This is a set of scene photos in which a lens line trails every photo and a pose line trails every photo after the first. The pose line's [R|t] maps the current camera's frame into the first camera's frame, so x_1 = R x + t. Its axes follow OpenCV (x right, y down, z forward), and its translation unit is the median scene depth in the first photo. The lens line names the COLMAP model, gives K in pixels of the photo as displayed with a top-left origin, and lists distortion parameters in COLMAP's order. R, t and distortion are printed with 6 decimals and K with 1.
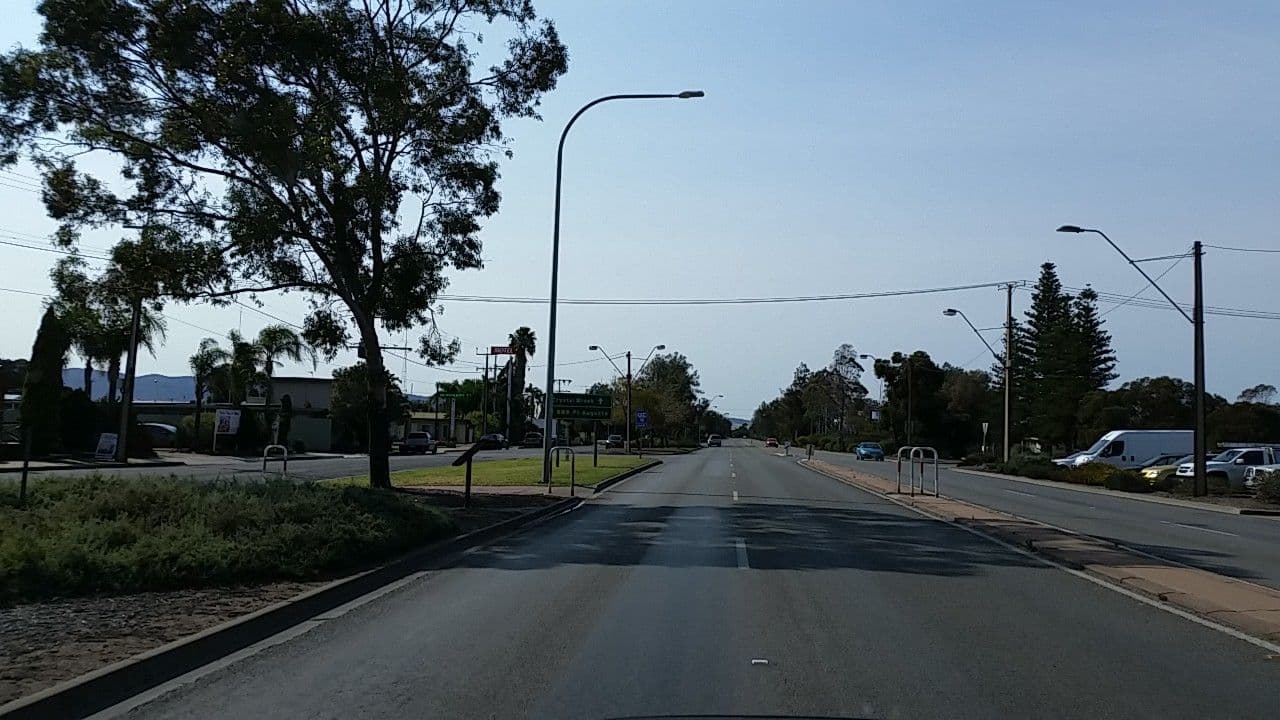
lens RADIAL K [[942.3, 0, 637.8], [0, 942.3, 360.9], [0, 0, 1]] dist [-0.011308, -0.003052]
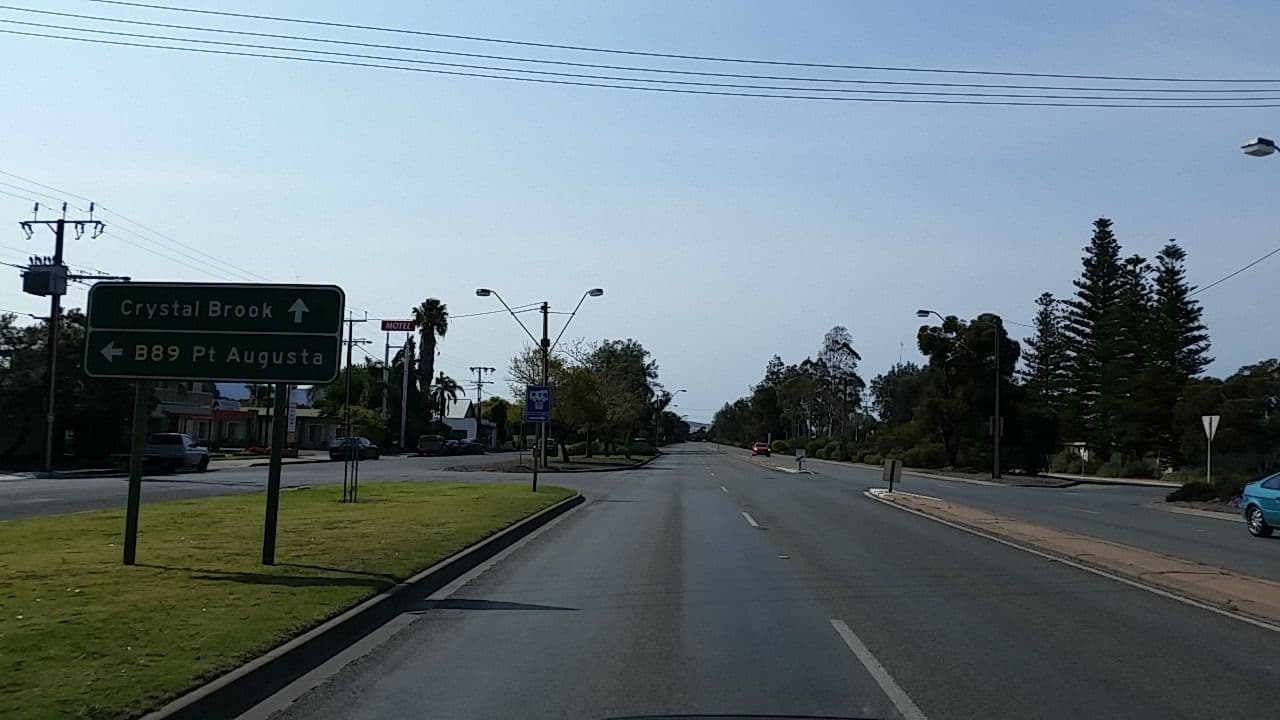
lens RADIAL K [[942.3, 0, 642.8], [0, 942.3, 356.4], [0, 0, 1]] dist [-0.011308, -0.003052]
pose [[0.998722, 0.004730, 0.050323, 0.014354], [-0.004310, 0.999955, -0.008455, 0.018552], [-0.050361, 0.008227, 0.998697, 0.237310]]
